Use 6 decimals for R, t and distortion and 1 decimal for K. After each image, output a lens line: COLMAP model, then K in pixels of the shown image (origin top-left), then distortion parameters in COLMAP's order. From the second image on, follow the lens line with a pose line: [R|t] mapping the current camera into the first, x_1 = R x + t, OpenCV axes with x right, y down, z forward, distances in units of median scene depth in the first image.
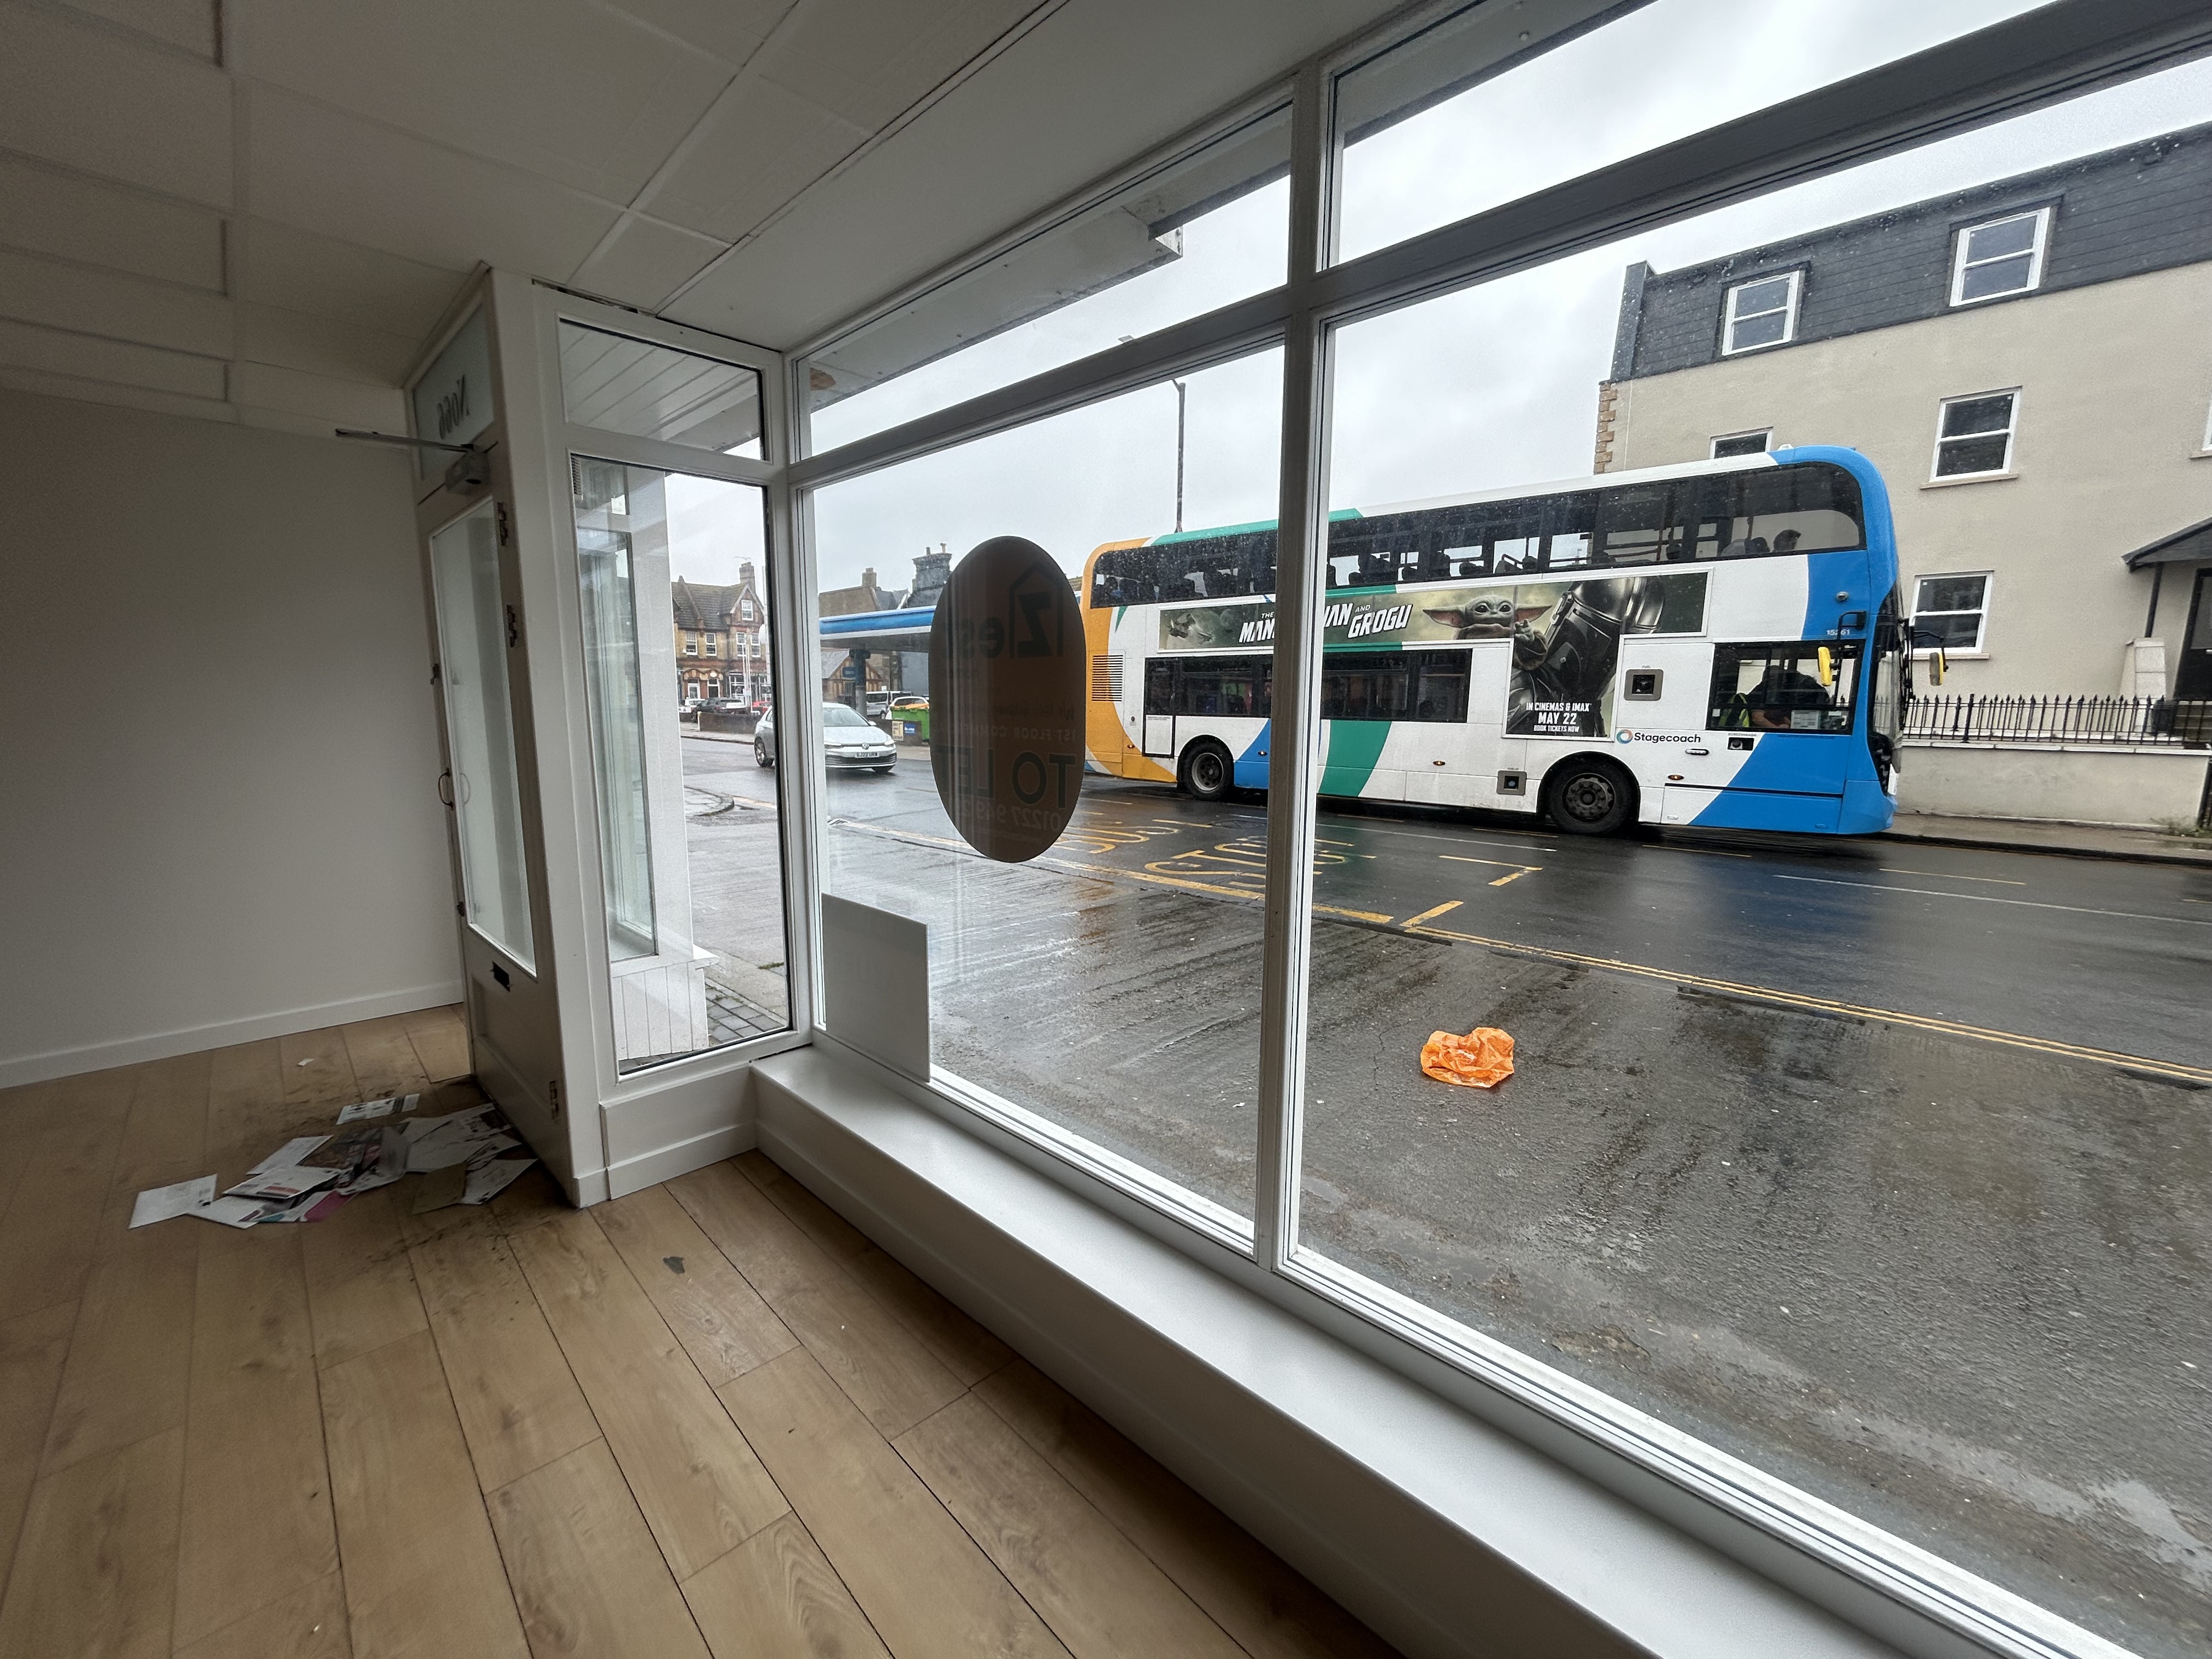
lens RADIAL K [[897.4, 0, 1099.1], [0, 897.4, 839.4], [0, 0, 1]] dist [0.000173, 0.000674]
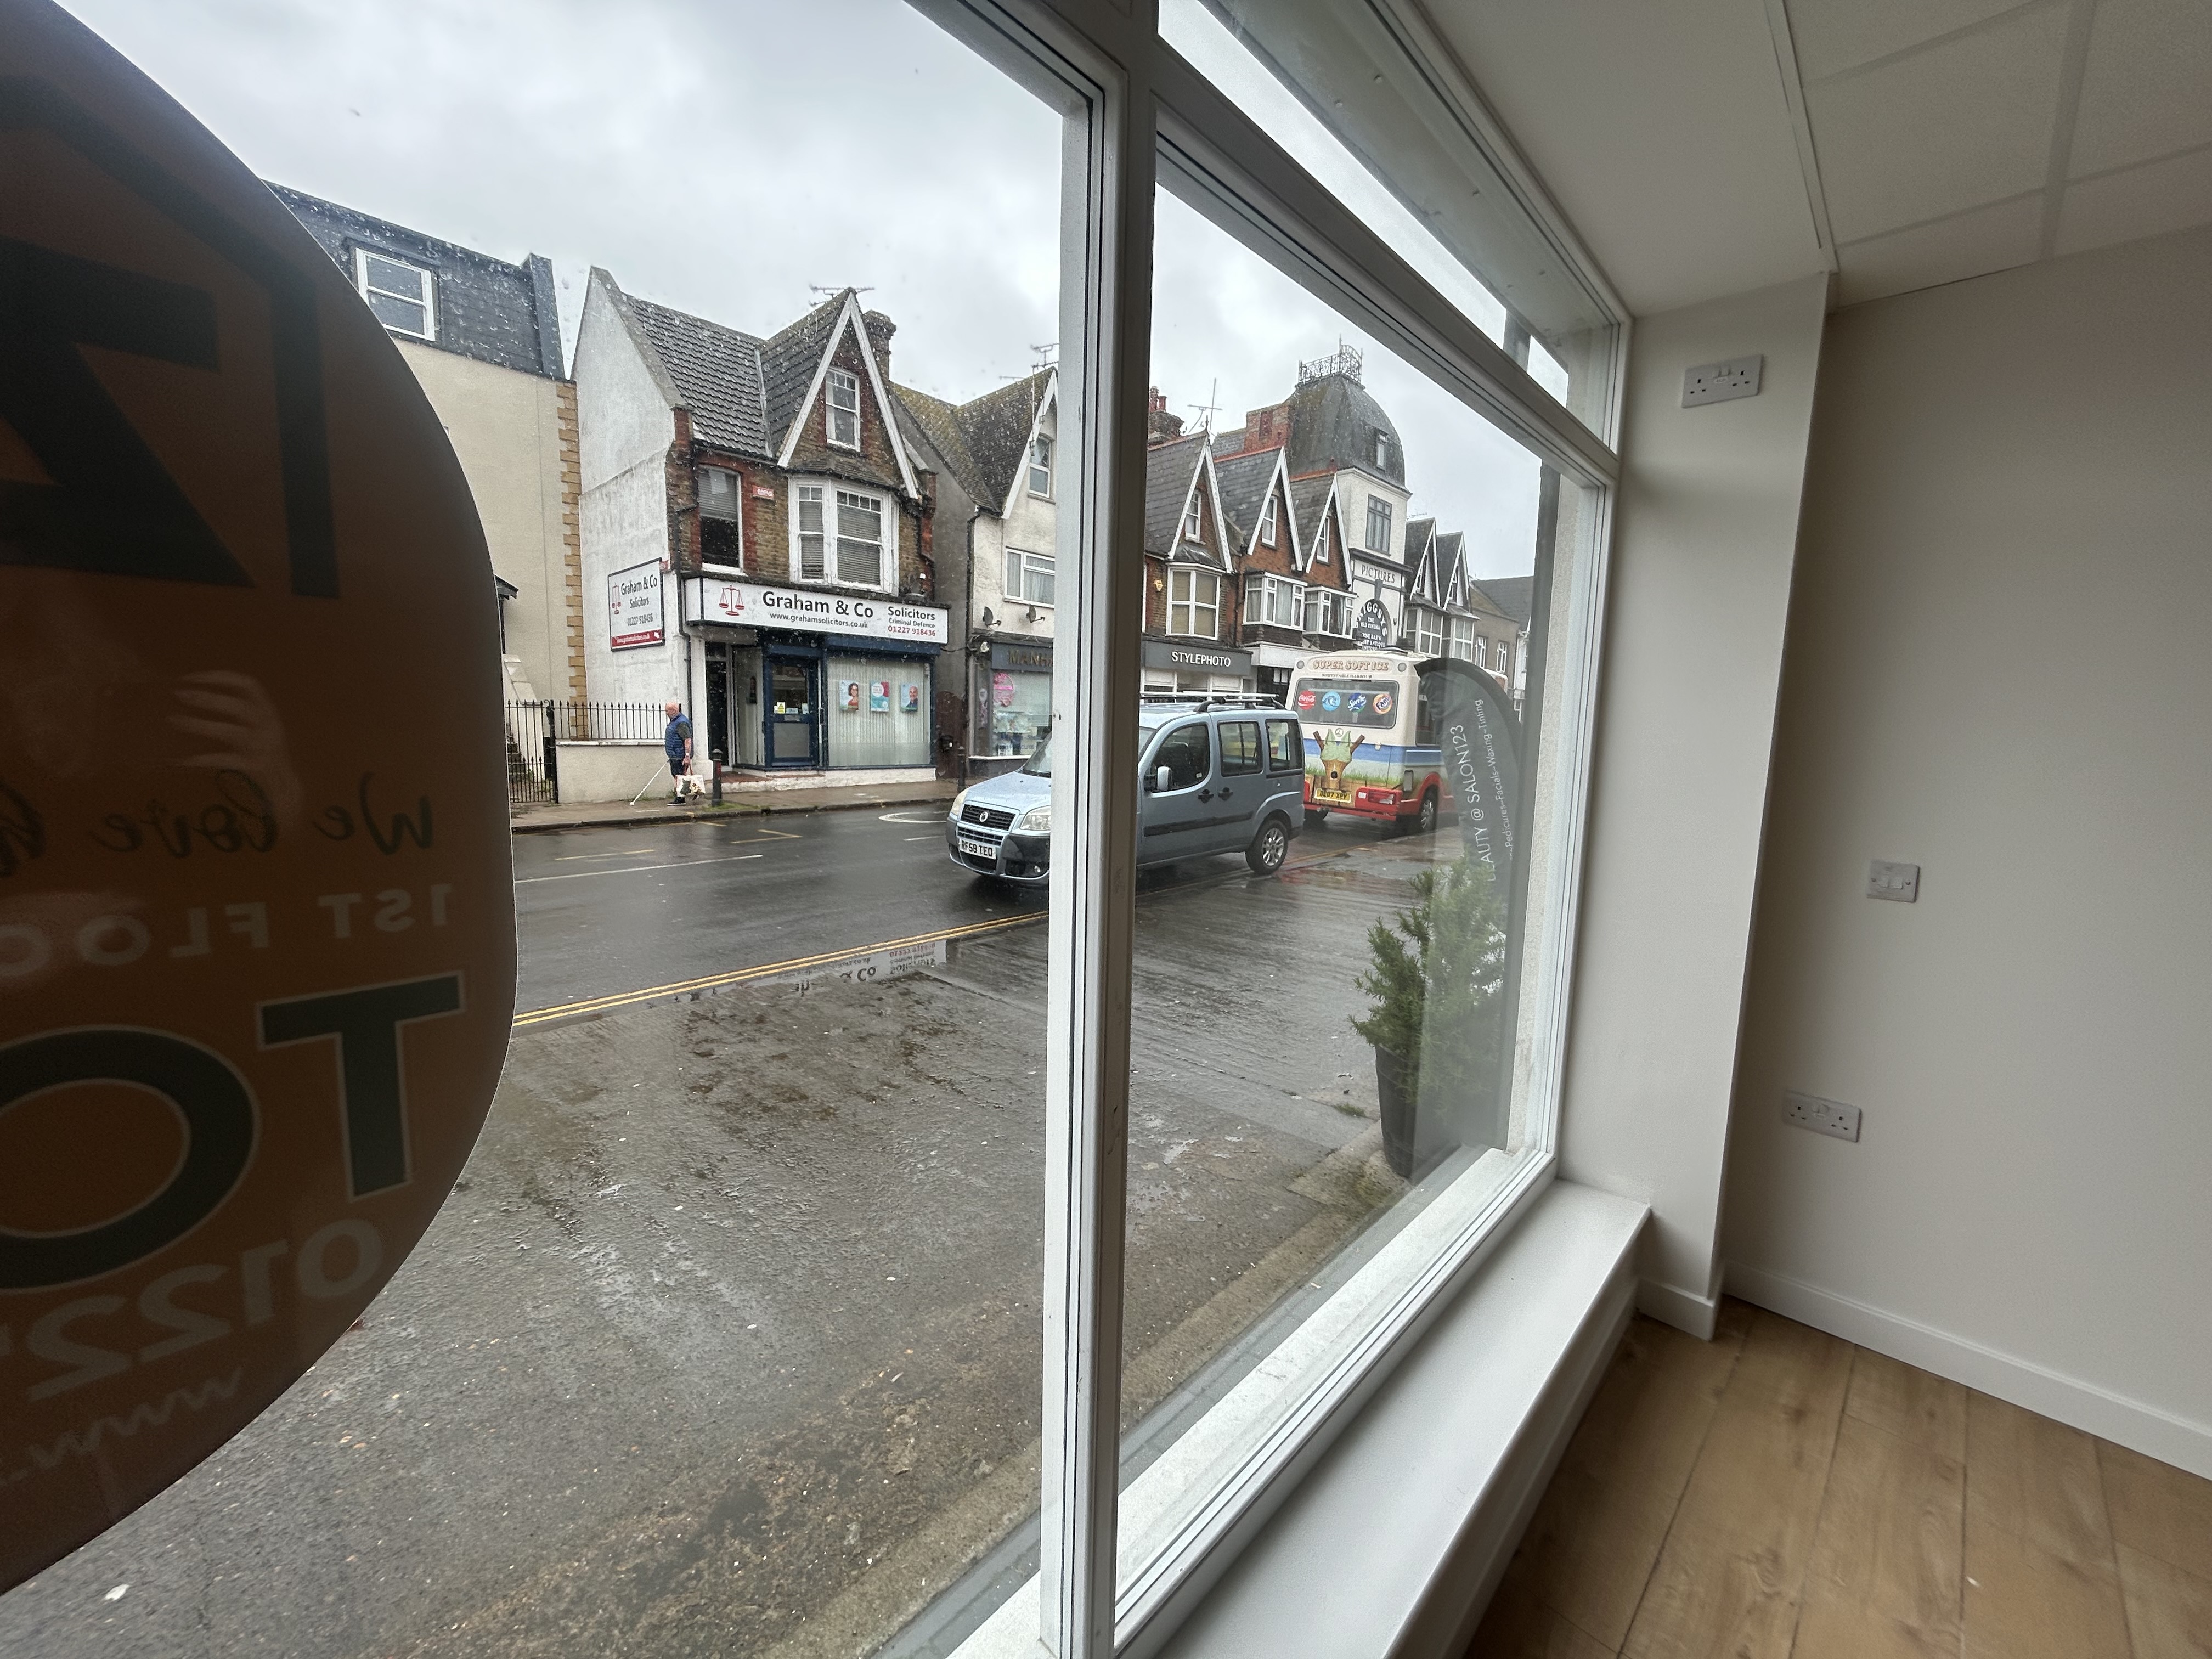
lens RADIAL K [[897.4, 0, 1108.5], [0, 897.4, 830.3], [0, 0, 1]] dist [0.000173, 0.000674]
pose [[-0.056860, -0.129749, 0.989915, -0.162344], [0.122499, 0.983121, 0.135894, -0.080074], [-0.990838, 0.128991, -0.040007, 0.435587]]
